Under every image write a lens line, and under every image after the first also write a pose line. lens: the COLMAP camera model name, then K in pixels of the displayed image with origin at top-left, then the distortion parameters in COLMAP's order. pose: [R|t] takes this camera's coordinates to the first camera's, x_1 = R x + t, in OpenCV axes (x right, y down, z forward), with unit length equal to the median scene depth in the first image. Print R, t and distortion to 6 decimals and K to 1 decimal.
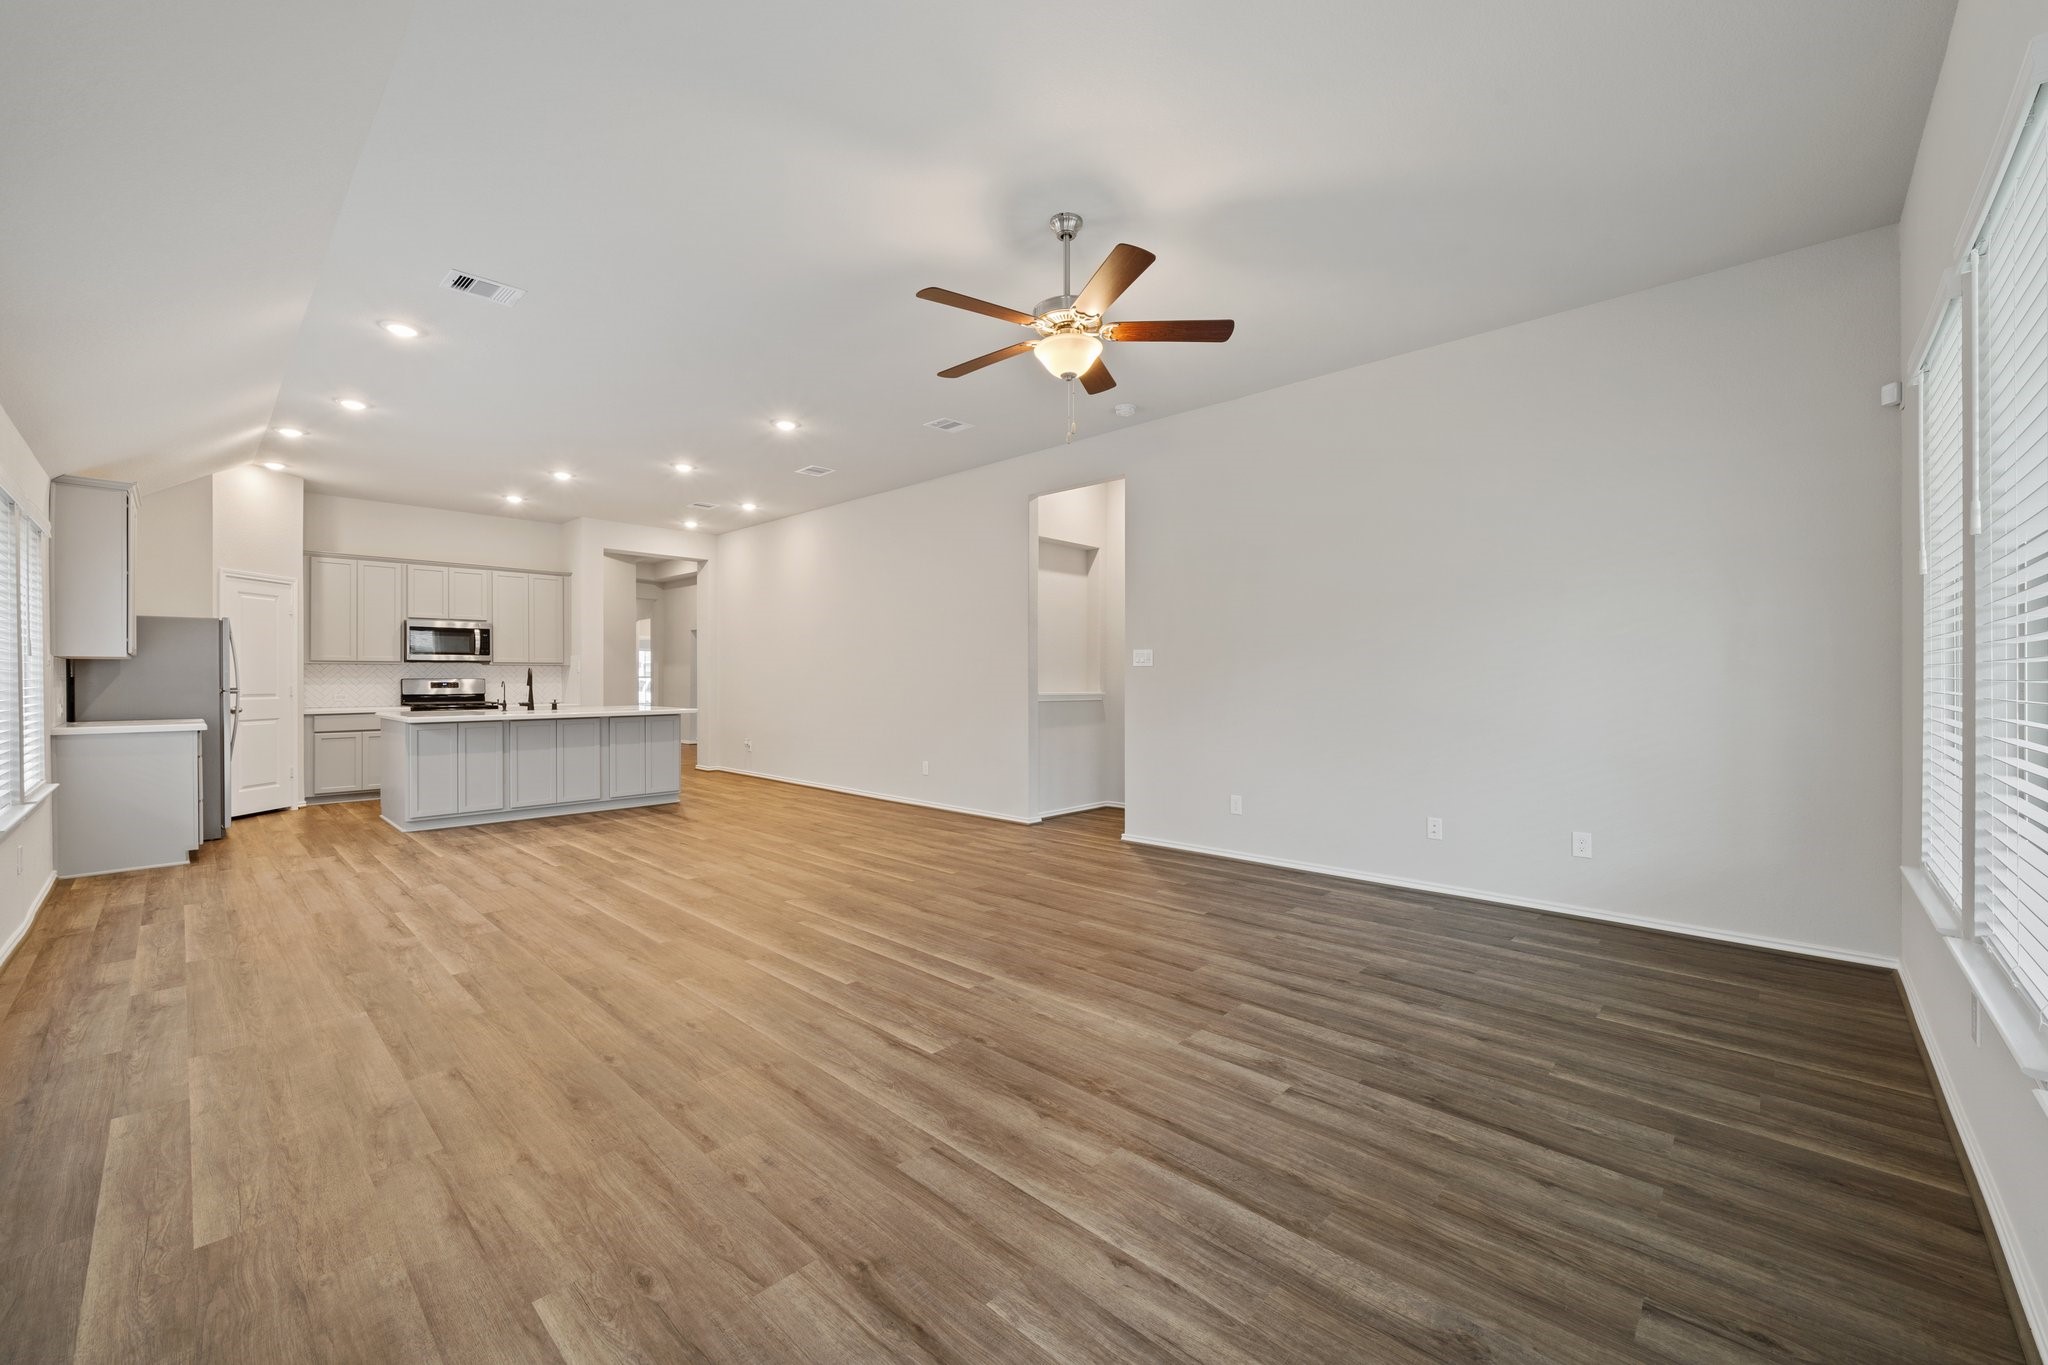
lens RADIAL K [[810.7, 0, 1024.0], [0, 810.7, 682.5], [0, 0, 1]] dist [-0.000028, 0.000047]
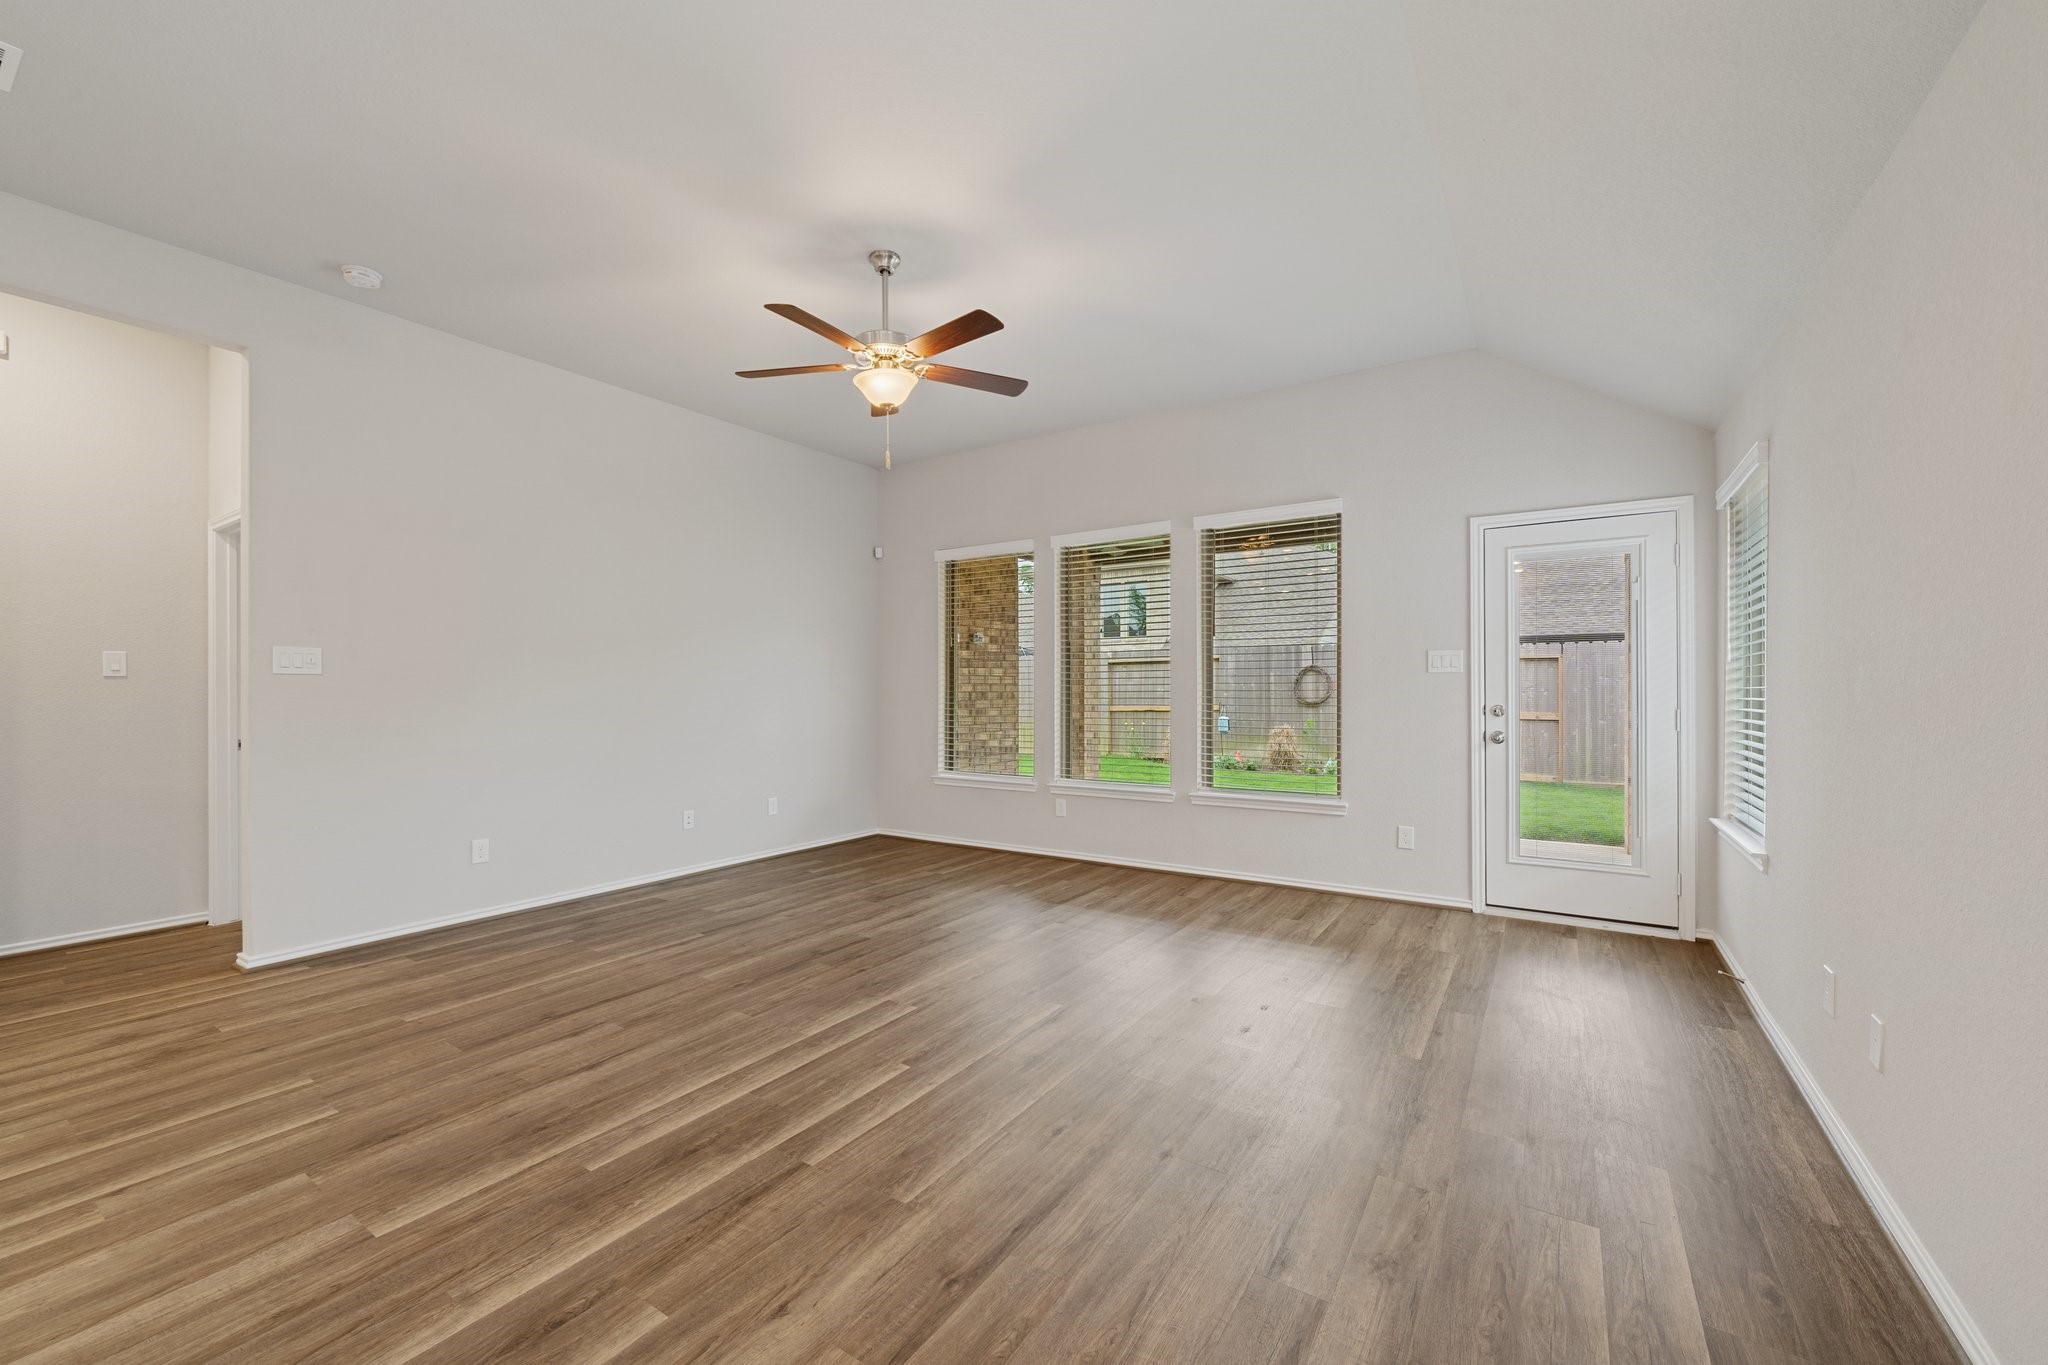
lens RADIAL K [[817.3, 0, 1015.7], [0, 817.3, 692.0], [0, 0, 1]] dist [0.000083, 0.000036]
pose [[-0.177734, 0.002281, 0.984076, -0.879732], [0.008683, 0.999962, -0.000749, -0.000755], [-0.984040, 0.008412, -0.177747, 0.876636]]
